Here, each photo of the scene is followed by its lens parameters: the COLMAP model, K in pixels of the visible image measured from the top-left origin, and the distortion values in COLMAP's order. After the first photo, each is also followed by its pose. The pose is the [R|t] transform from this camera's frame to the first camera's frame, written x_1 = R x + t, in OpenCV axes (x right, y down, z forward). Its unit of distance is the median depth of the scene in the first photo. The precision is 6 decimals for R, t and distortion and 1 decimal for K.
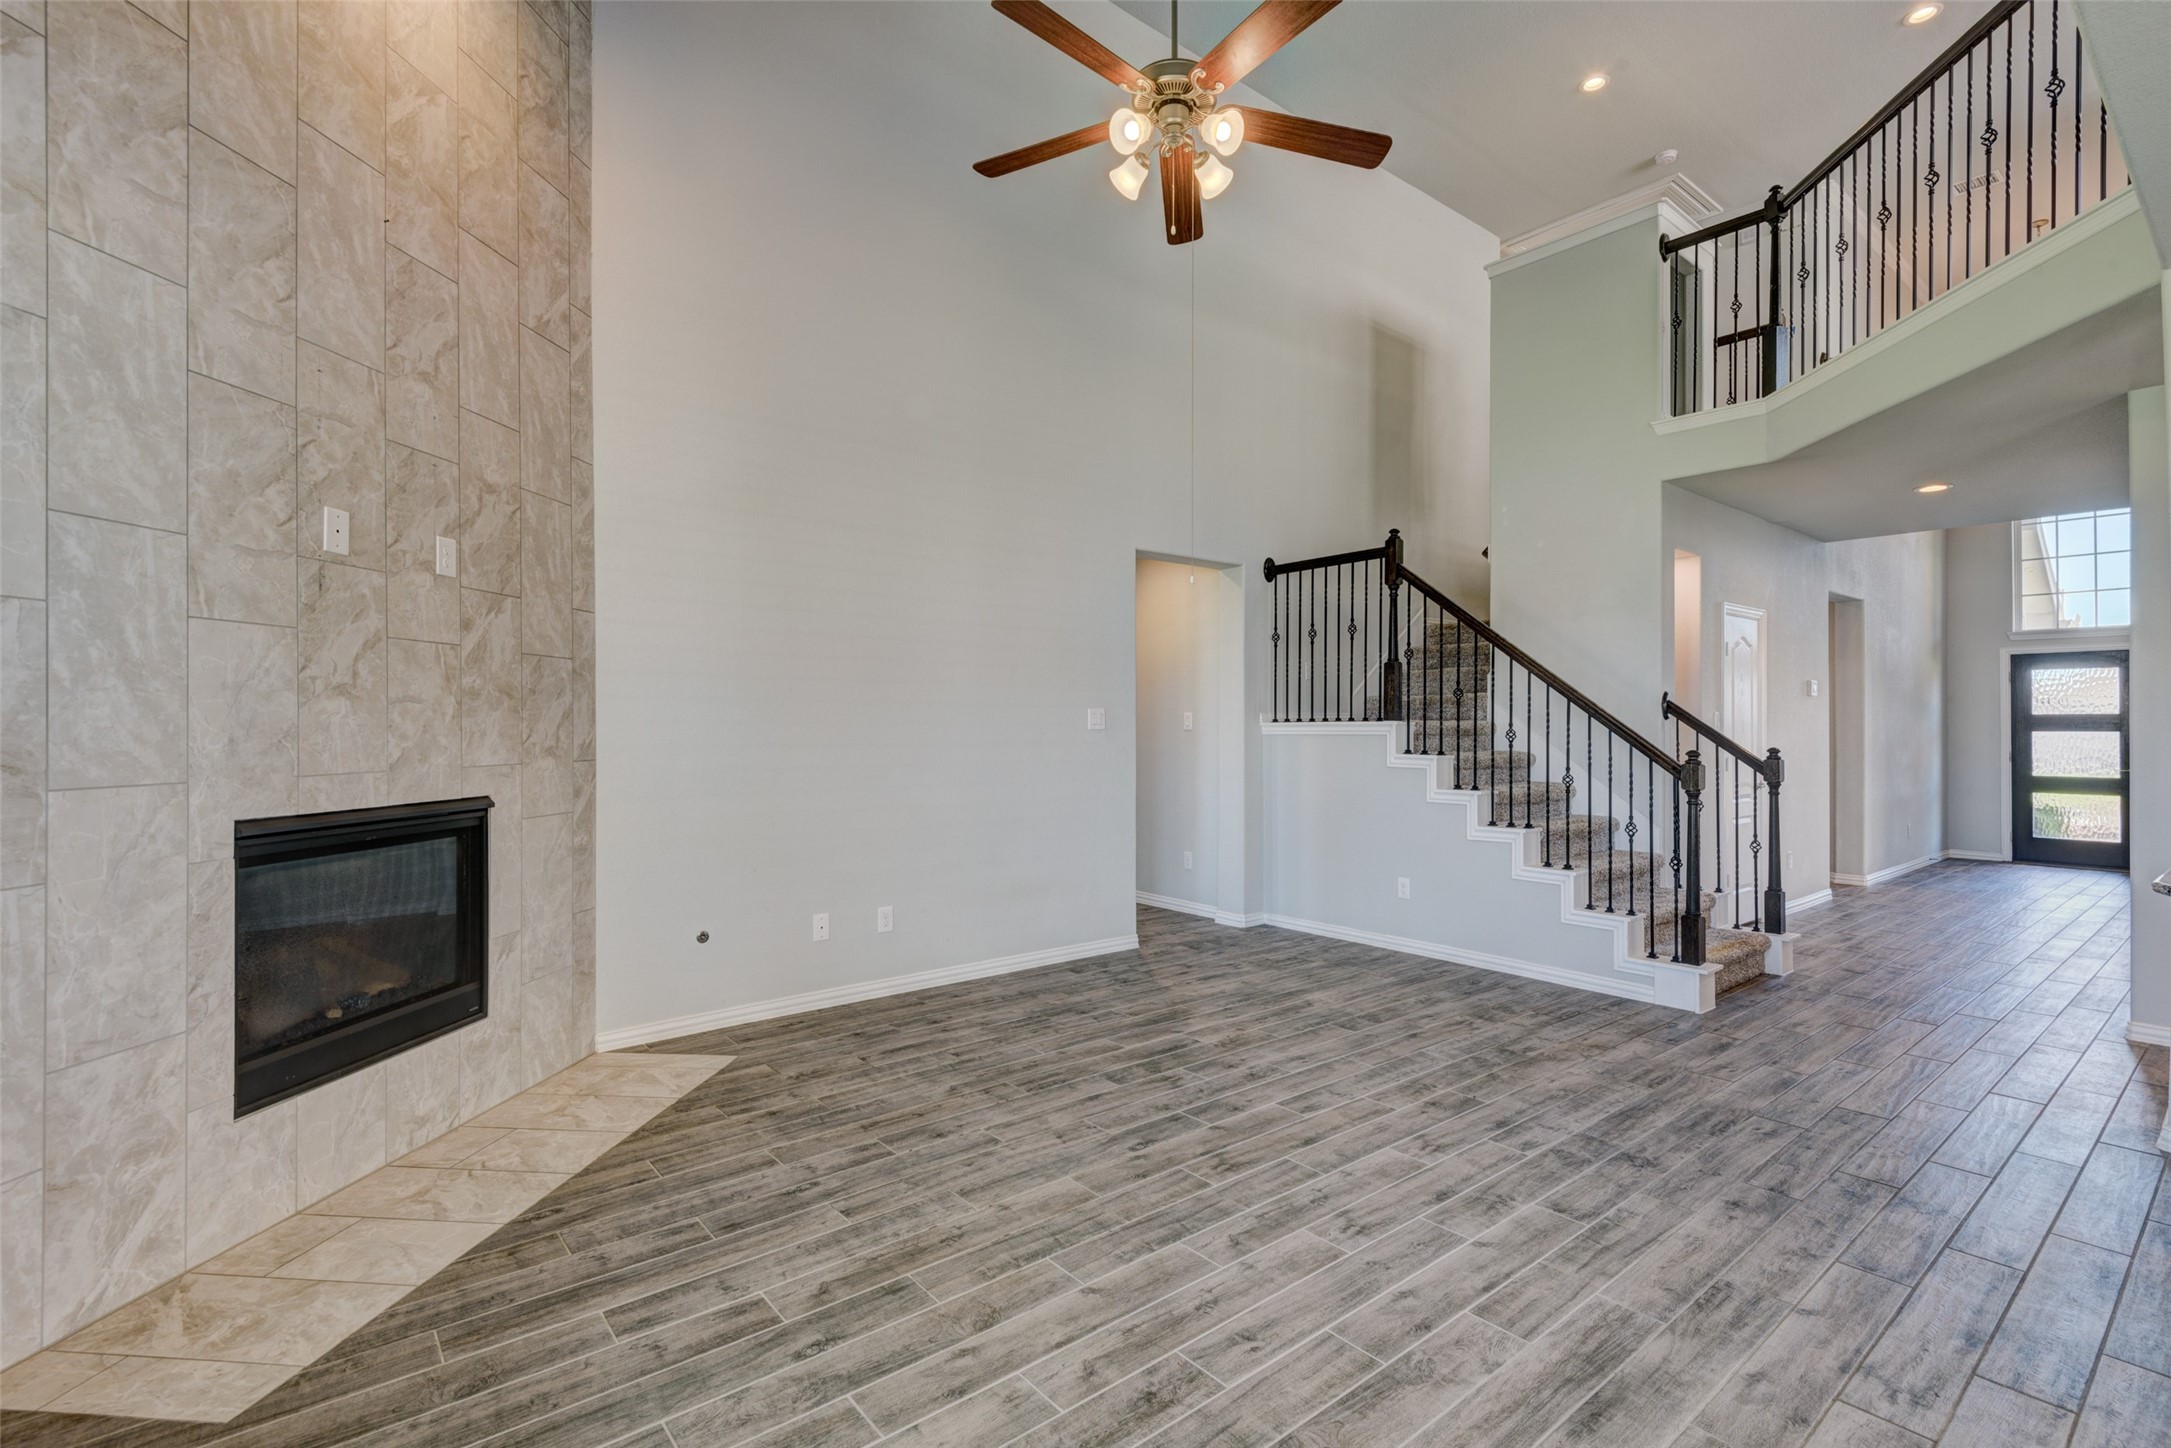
lens RADIAL K [[993.0, 0, 1103.1], [0, 993.0, 716.1], [0, 0, 1]] dist [0.040935, -0.022328]
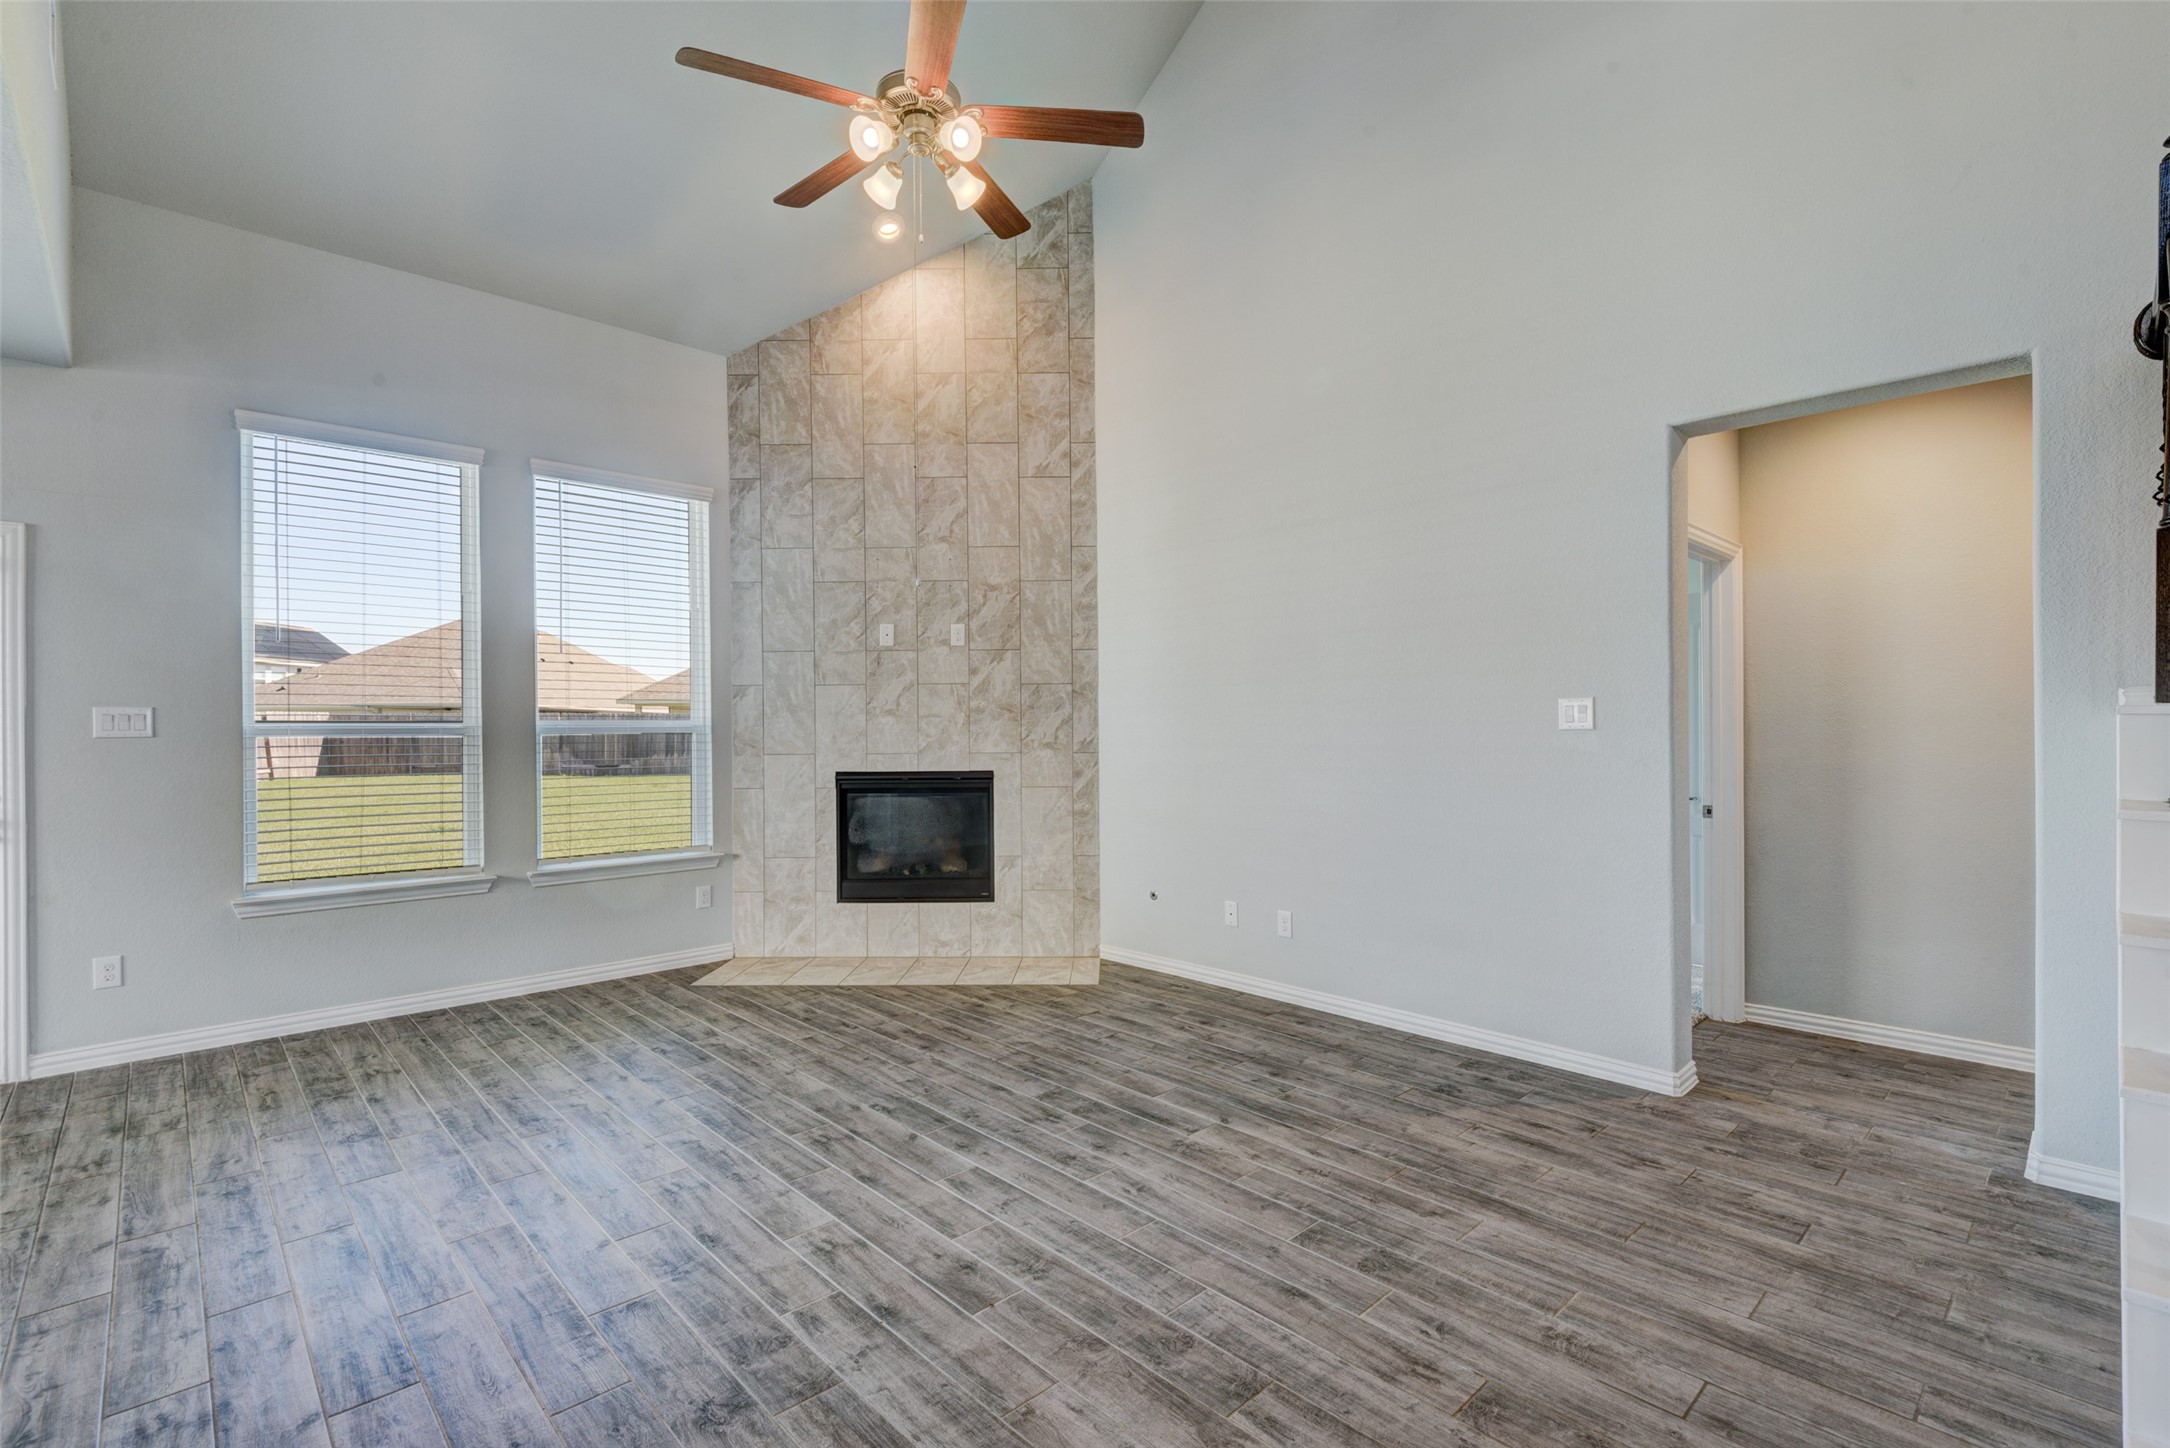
lens RADIAL K [[979.5, 0, 1097.8], [0, 979.5, 728.5], [0, 0, 1]] dist [0.044572, -0.027115]
pose [[0.072619, -0.000278, -0.997360, 1.059015], [0.017102, 0.999853, 0.000967, 0.009939], [0.997213, -0.017127, 0.072613, 1.076870]]
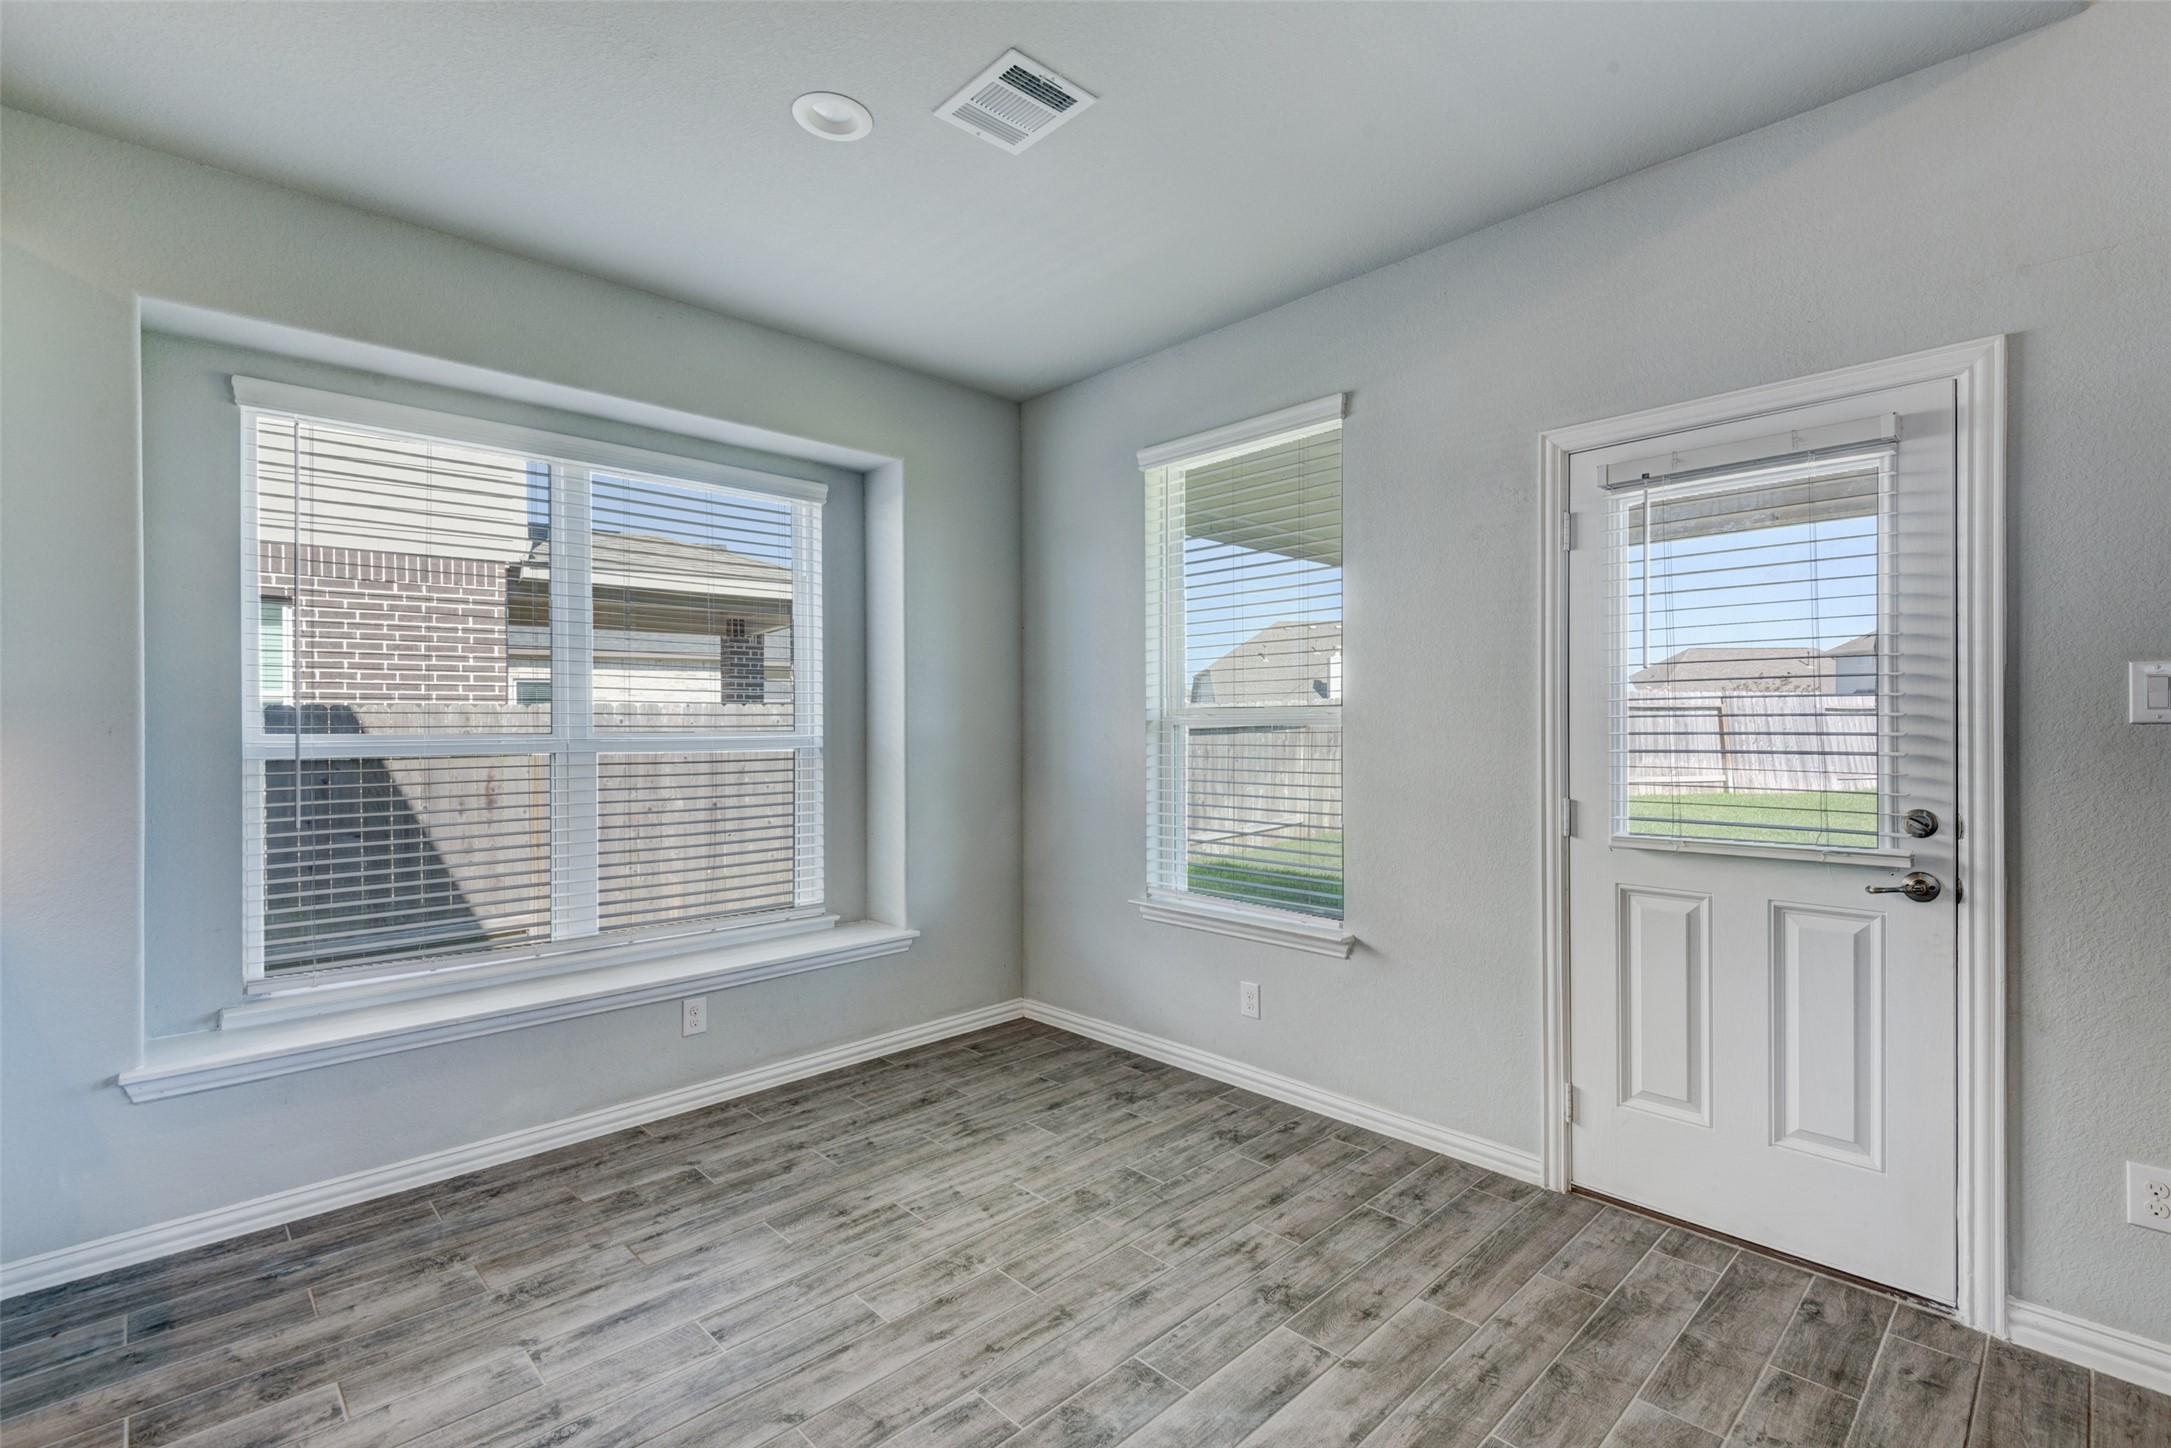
lens RADIAL K [[979.9, 0, 1098.4], [0, 979.9, 728.5], [0, 0, 1]] dist [0.044572, -0.027115]
pose [[-0.996621, 0.004599, -0.082010, 0.470237], [0.005204, 0.999961, -0.007164, 0.006456], [0.081974, -0.007566, -0.996606, 0.527772]]
